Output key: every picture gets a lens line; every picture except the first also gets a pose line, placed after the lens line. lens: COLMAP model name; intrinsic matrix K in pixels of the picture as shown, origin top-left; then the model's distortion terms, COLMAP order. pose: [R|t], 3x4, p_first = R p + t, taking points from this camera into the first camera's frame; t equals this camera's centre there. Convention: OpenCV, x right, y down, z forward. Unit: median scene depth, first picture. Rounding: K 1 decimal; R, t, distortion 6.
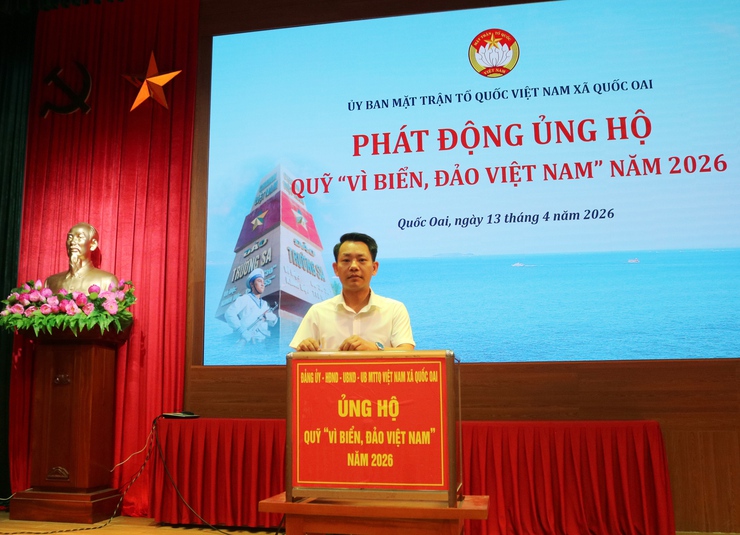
lens RADIAL K [[789.4, 0, 307.1], [0, 789.4, 268.2], [0, 0, 1]] dist [-0.149634, 0.143925]
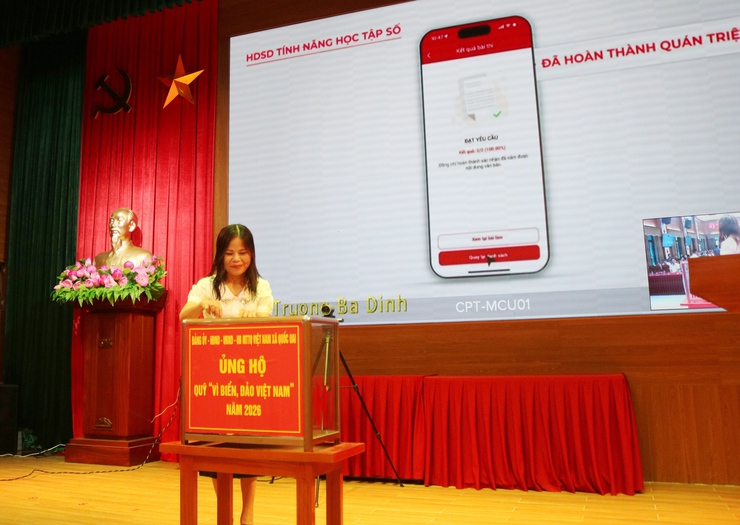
lens RADIAL K [[740.6, 0, 284.4], [0, 740.6, 221.6], [0, 0, 1]] dist [-0.153123, 0.123521]
pose [[0.982502, -0.043409, -0.181125, 0.155671], [0.040407, 0.998978, -0.020229, -0.005992], [0.181818, 0.012556, 0.983252, -0.034936]]
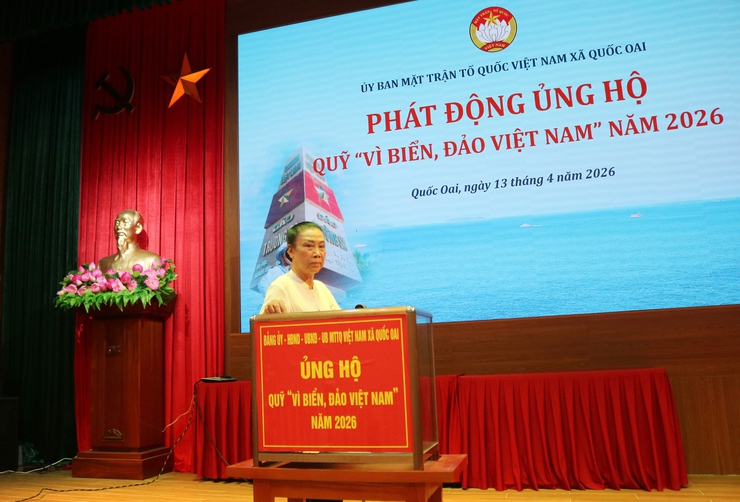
lens RADIAL K [[678.1, 0, 318.8], [0, 678.1, 243.0], [0, 0, 1]] dist [-0.156736, 0.127386]
pose [[0.995332, -0.051544, -0.081596, 0.062341], [0.051028, 0.998662, -0.008402, 0.012606], [0.081920, 0.004199, 0.996630, 0.073318]]
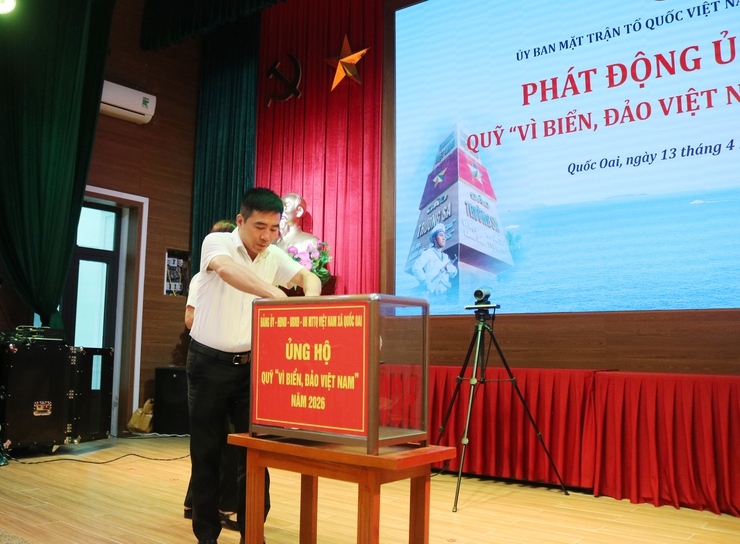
lens RADIAL K [[715.0, 0, 306.3], [0, 715.0, 250.2], [0, 0, 1]] dist [-0.149317, 0.129251]
pose [[0.885936, -0.046373, -0.461484, 0.228843], [0.058442, 0.998220, 0.011887, 0.015225], [0.460111, -0.037501, 0.887069, 0.077663]]
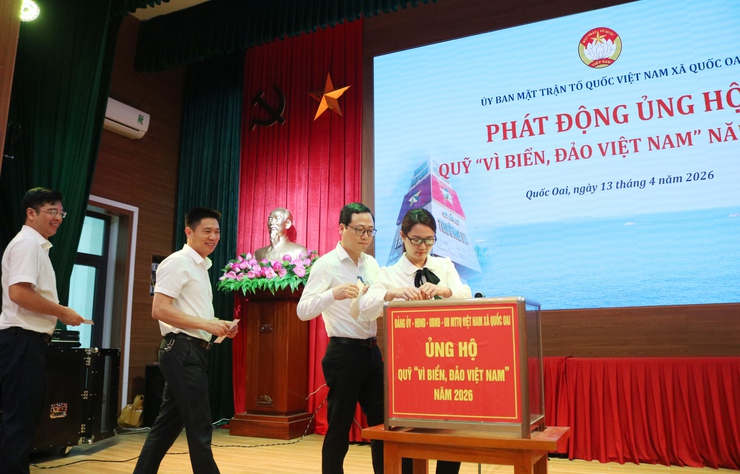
lens RADIAL K [[600.8, 0, 369.1], [0, 600.8, 226.7], [0, 0, 1]] dist [-0.152090, 0.122652]
pose [[0.977780, -0.046564, -0.204399, 0.065334], [0.041565, 0.998724, -0.028684, 0.009015], [0.205474, 0.019551, 0.978467, 0.055924]]
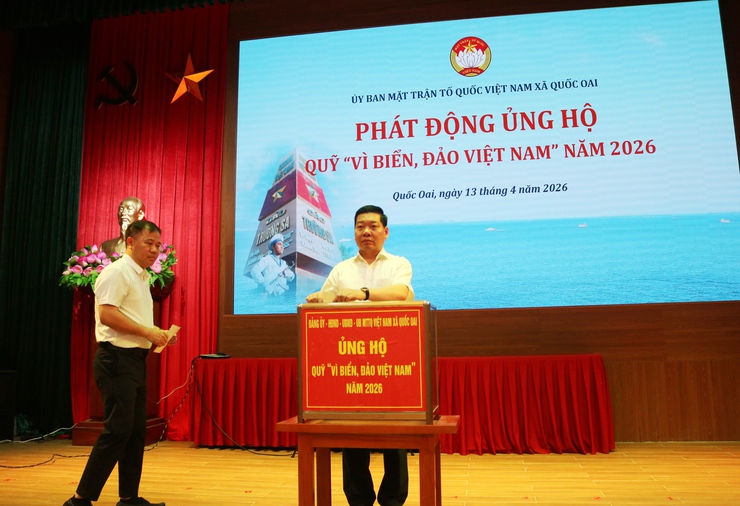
lens RADIAL K [[666.6, 0, 364.7], [0, 666.6, 232.4], [0, 0, 1]] dist [-0.161653, 0.141945]
pose [[0.998055, -0.007754, 0.061861, 0.007669], [0.007590, 0.999967, 0.002898, -0.003954], [-0.061881, -0.002423, 0.998081, -0.026728]]
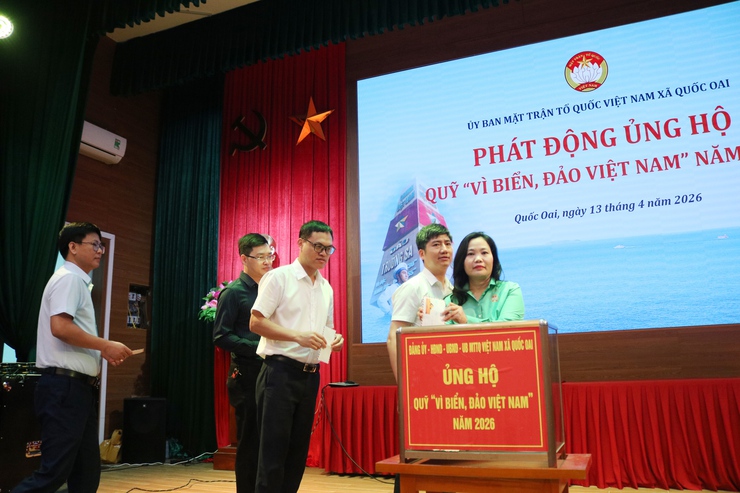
lens RADIAL K [[601.0, 0, 368.8], [0, 601.0, 244.9], [0, 0, 1]] dist [-0.155085, 0.126532]
pose [[0.986380, -0.057839, -0.153976, 0.034100], [0.051774, 0.997728, -0.043115, 0.011205], [0.156119, 0.034556, 0.987134, 0.070313]]
